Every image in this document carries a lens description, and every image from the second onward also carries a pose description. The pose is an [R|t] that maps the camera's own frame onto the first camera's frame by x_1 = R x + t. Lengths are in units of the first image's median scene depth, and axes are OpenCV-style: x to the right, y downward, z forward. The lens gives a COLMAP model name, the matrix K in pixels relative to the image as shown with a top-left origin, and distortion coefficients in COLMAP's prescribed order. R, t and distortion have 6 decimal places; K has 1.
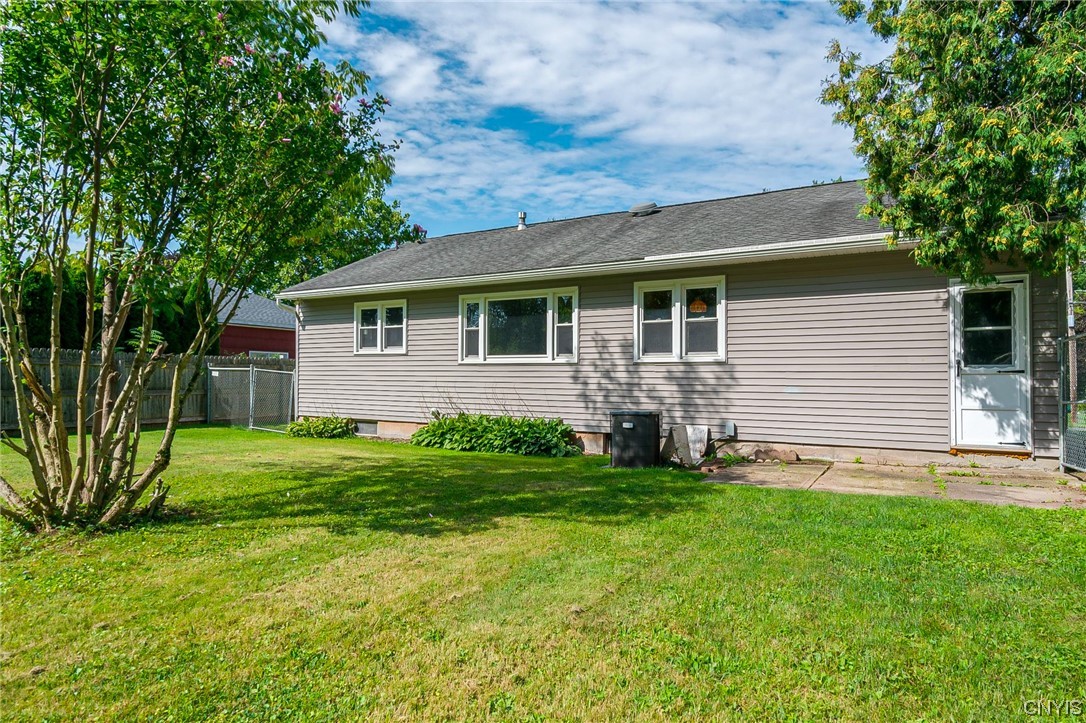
lens RADIAL K [[649.8, 0, 543.0], [0, 649.8, 361.5], [0, 0, 1]] dist [0.005060, -0.000067]
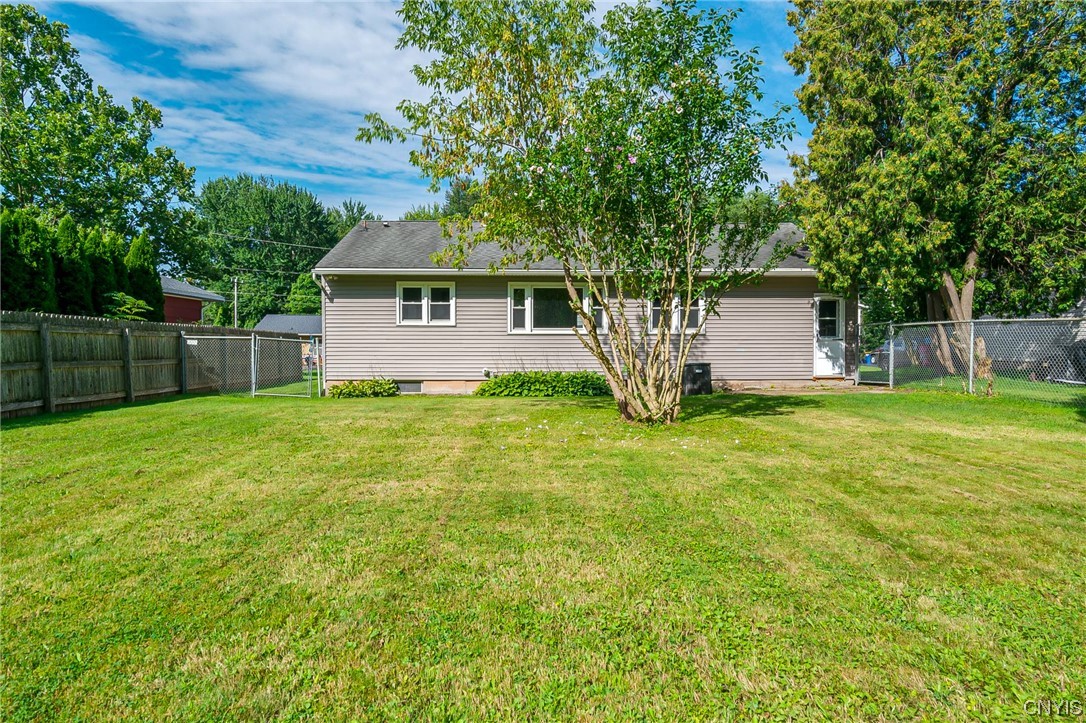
lens RADIAL K [[649.8, 0, 543.0], [0, 649.8, 361.5], [0, 0, 1]] dist [0.005060, -0.000067]
pose [[0.833095, -0.022494, 0.552672, -0.605991], [-0.007845, 0.998592, 0.052469, -0.008032], [-0.553074, -0.048047, 0.831746, -0.108900]]
